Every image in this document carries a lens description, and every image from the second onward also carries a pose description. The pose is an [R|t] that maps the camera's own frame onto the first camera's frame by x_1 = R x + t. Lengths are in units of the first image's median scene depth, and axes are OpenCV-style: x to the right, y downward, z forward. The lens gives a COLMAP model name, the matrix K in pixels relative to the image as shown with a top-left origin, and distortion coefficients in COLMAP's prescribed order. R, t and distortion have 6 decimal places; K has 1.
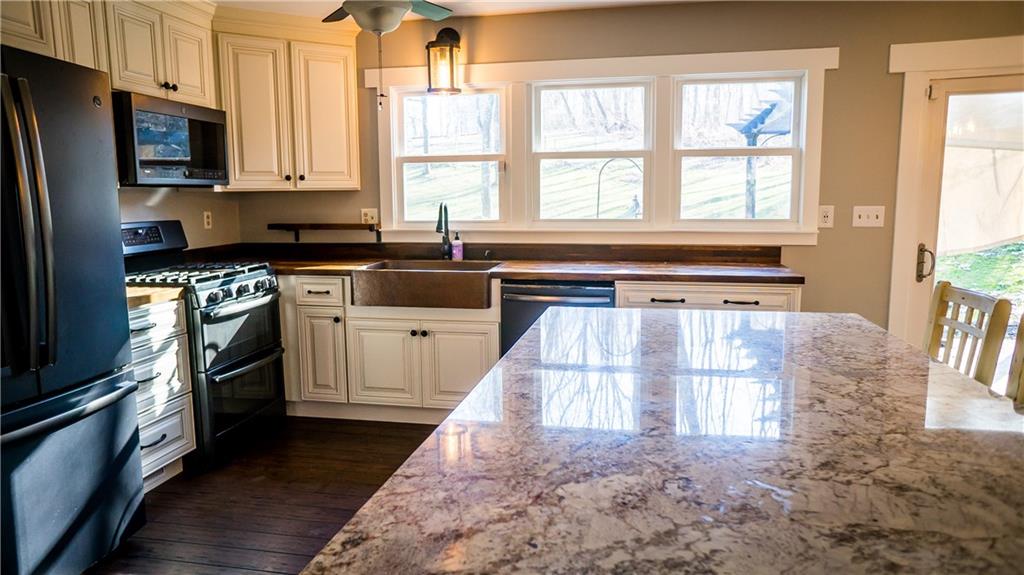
lens RADIAL K [[695.6, 0, 506.8], [0, 695.6, 289.6], [0, 0, 1]] dist [-0.045414, 0.063549]
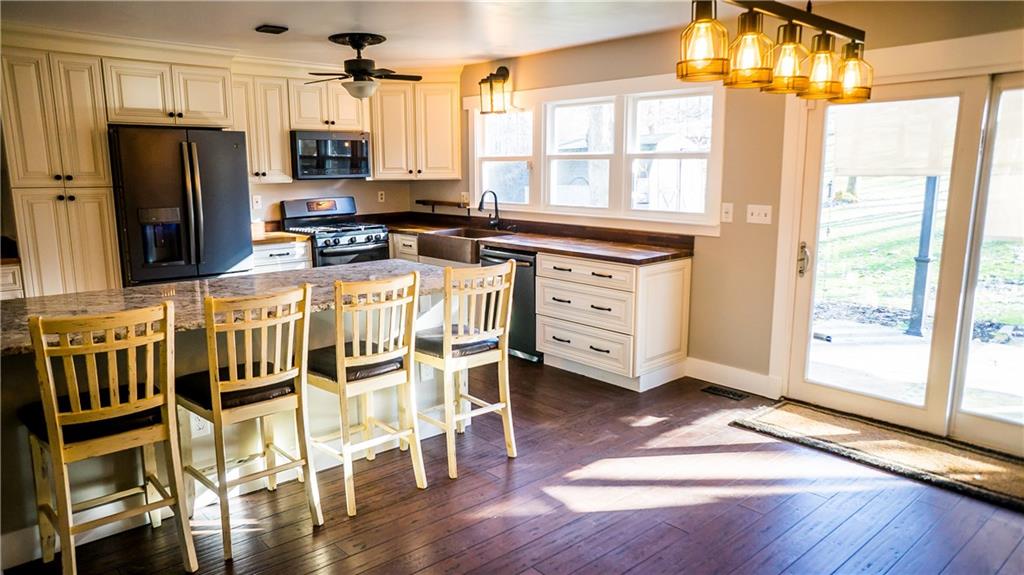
lens RADIAL K [[695.6, 0, 506.8], [0, 695.6, 289.6], [0, 0, 1]] dist [-0.045414, 0.063549]
pose [[0.803487, 0.111346, -0.584817, 0.838649], [-0.082585, 0.993702, 0.075731, -0.034180], [0.589566, -0.012552, 0.807623, -0.153173]]
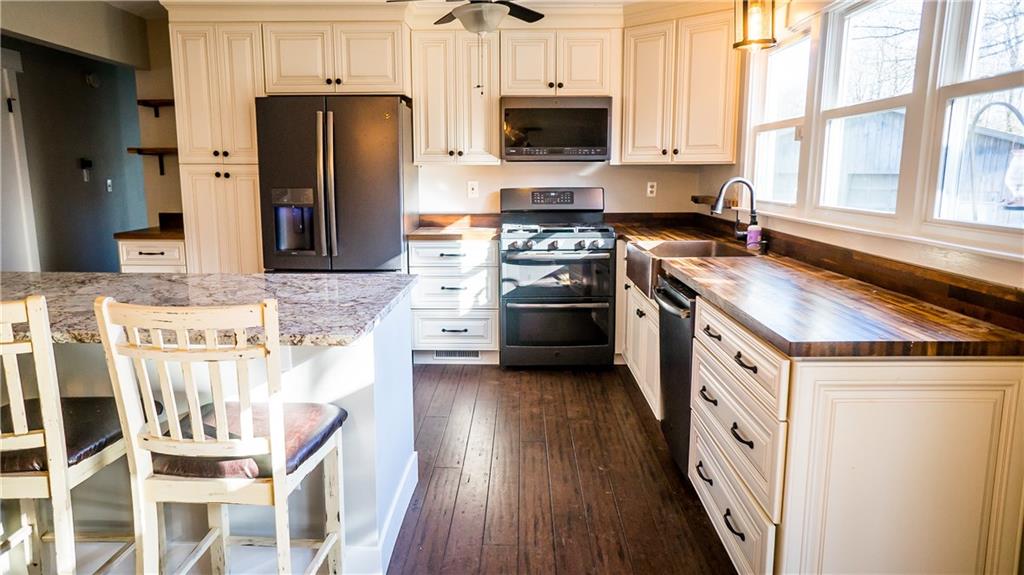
lens RADIAL K [[695.6, 0, 506.8], [0, 695.6, 289.6], [0, 0, 1]] dist [-0.045414, 0.063549]
pose [[0.182053, 0.175133, -0.967567, 0.730901], [-0.132208, 0.979435, 0.152405, -0.087516], [0.974360, 0.100174, 0.201463, 0.589494]]
